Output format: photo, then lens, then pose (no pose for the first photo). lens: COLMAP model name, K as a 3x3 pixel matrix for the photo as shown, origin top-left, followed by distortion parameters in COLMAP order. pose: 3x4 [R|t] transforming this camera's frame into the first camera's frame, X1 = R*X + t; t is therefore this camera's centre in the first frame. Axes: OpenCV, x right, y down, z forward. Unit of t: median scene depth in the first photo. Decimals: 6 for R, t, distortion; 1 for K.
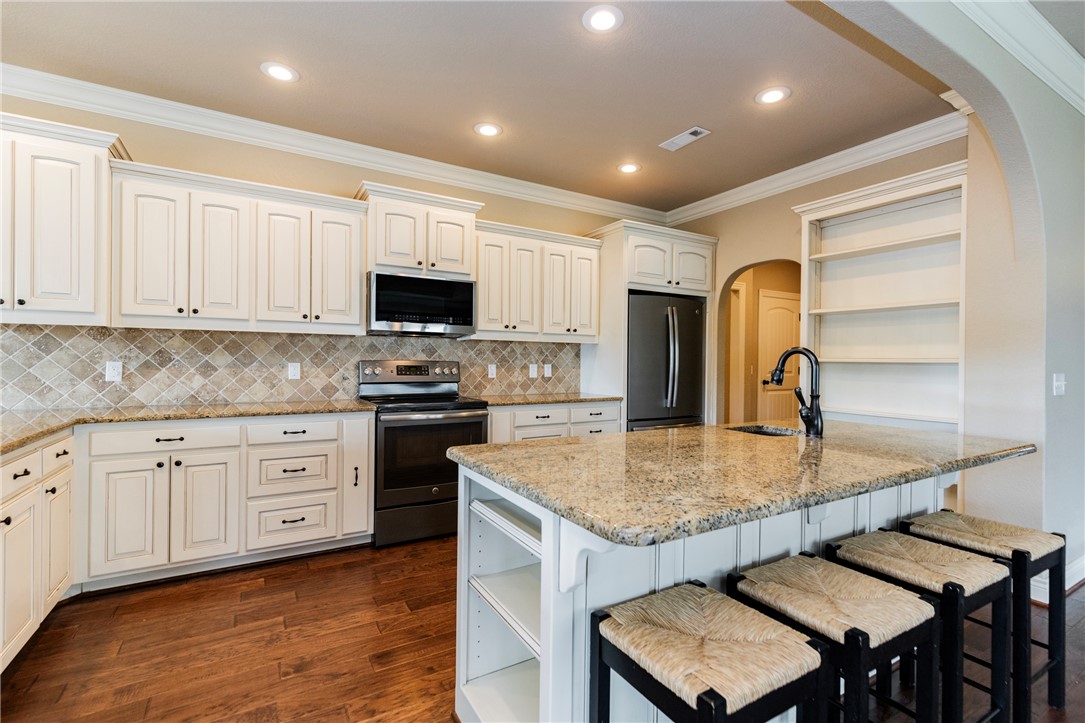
lens RADIAL K [[505.9, 0, 566.6], [0, 505.9, 366.7], [0, 0, 1]] dist [0.010334, -0.002298]
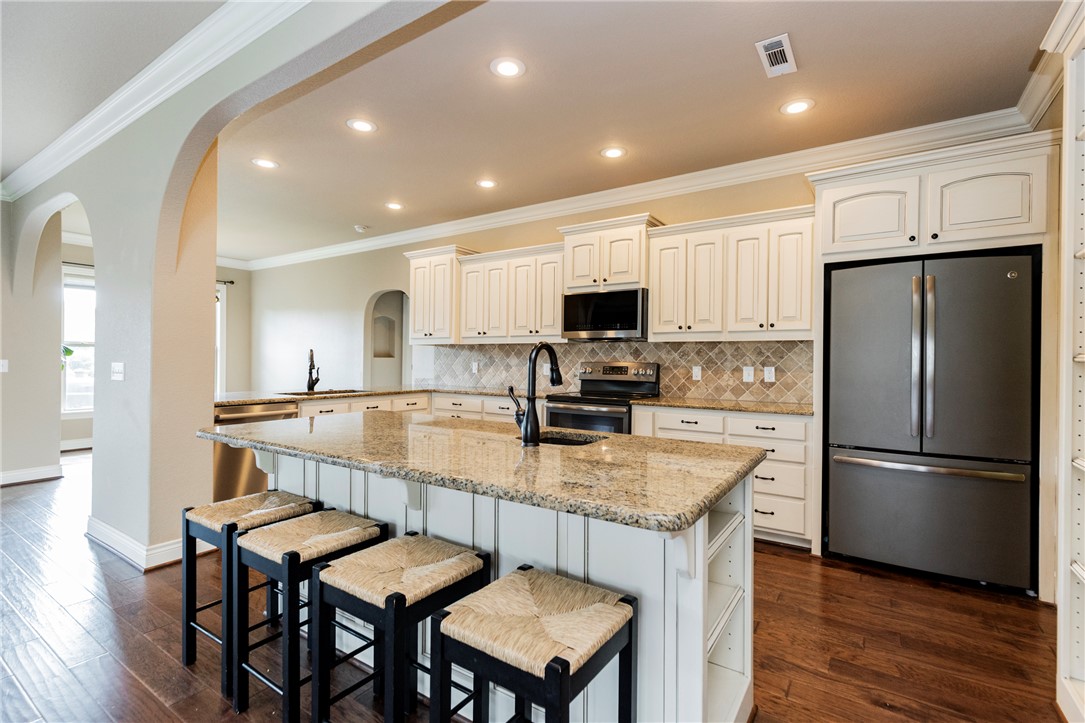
lens RADIAL K [[487.1, 0, 553.0], [0, 487.1, 354.4], [0, 0, 1]] dist [0.004844, 0.001811]
pose [[0.425745, -0.017621, -0.904672, 0.602841], [-0.017862, 0.999452, -0.027873, 0.003868], [0.904667, 0.028026, 0.425197, 0.357198]]
